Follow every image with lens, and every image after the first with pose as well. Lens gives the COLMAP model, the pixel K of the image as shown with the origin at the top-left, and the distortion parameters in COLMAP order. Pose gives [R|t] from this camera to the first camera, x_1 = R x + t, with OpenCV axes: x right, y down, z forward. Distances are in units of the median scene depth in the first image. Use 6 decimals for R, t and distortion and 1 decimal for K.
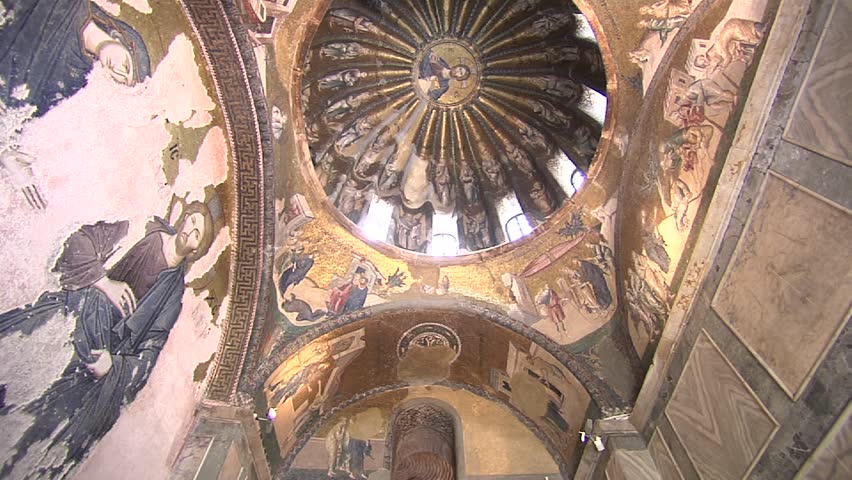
lens RADIAL K [[439.7, 0, 426.2], [0, 439.7, 230.2], [0, 0, 1]] dist [-0.104265, 0.039490]
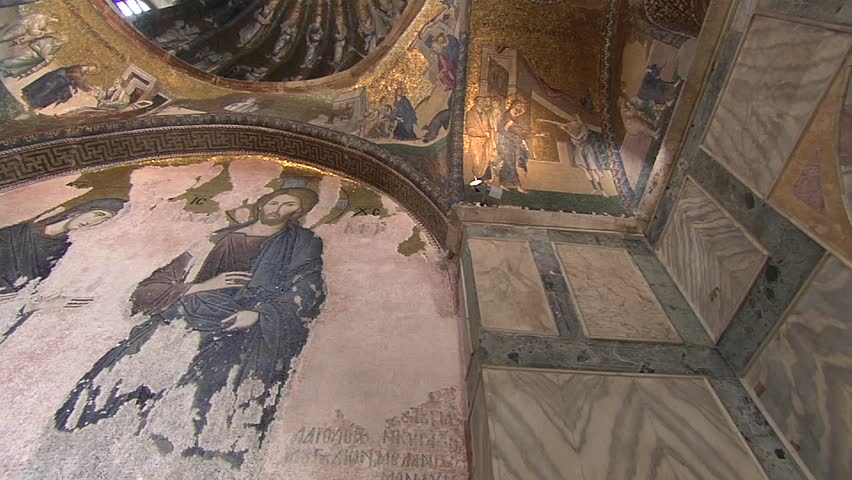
lens RADIAL K [[439.7, 0, 426.2], [0, 439.7, 230.2], [0, 0, 1]] dist [-0.104265, 0.039490]
pose [[0.056704, -0.840432, -0.538942, -0.026742], [0.881975, 0.295136, -0.367443, 0.726762], [0.467873, -0.454498, 0.757975, 0.384843]]
